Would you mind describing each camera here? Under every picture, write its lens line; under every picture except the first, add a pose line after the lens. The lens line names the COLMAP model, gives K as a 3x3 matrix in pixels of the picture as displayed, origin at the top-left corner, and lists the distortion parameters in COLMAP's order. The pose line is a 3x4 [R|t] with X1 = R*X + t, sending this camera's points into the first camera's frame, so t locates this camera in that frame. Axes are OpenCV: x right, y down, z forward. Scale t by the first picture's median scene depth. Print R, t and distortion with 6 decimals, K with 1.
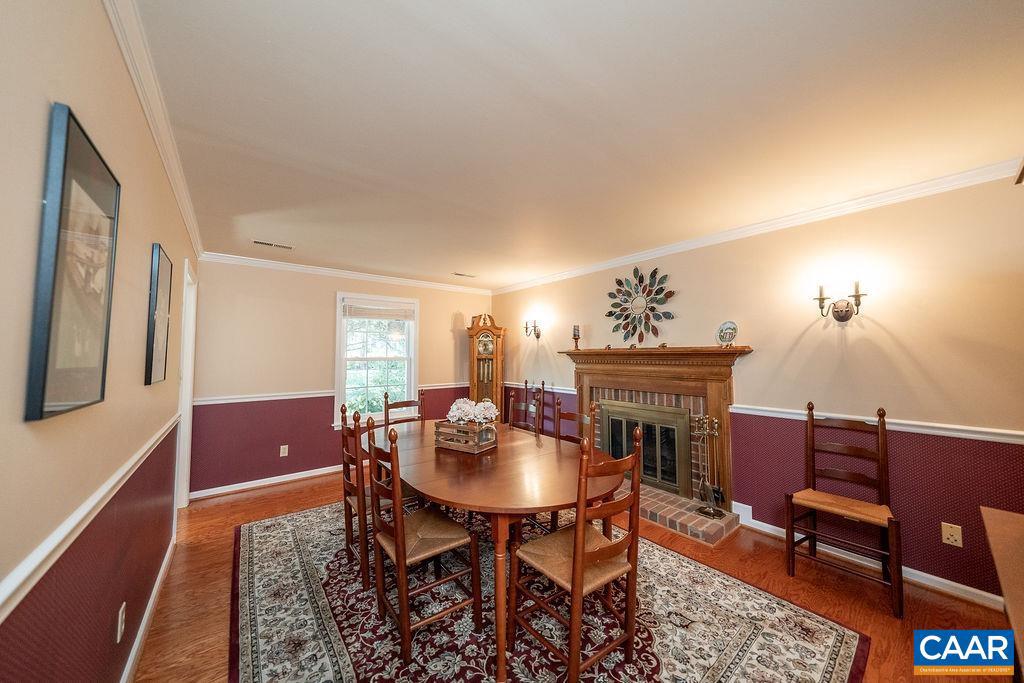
lens RADIAL K [[347.5, 0, 511.3], [0, 347.5, 340.5], [0, 0, 1]] dist [-0.002656, 0.000569]
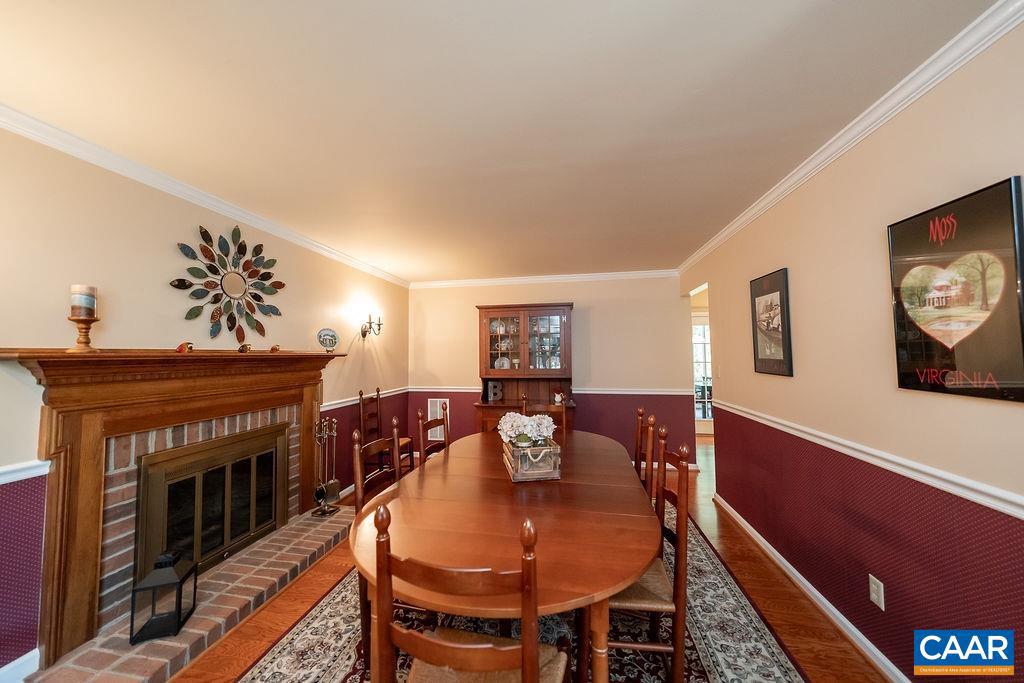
lens RADIAL K [[347.5, 0, 509.0], [0, 347.5, 336.2], [0, 0, 1]] dist [-0.002656, 0.000569]
pose [[-0.655785, 0.043671, 0.753683, -0.496439], [-0.024895, 0.996532, -0.079404, 0.036121], [-0.754537, -0.070835, -0.652424, 1.091780]]
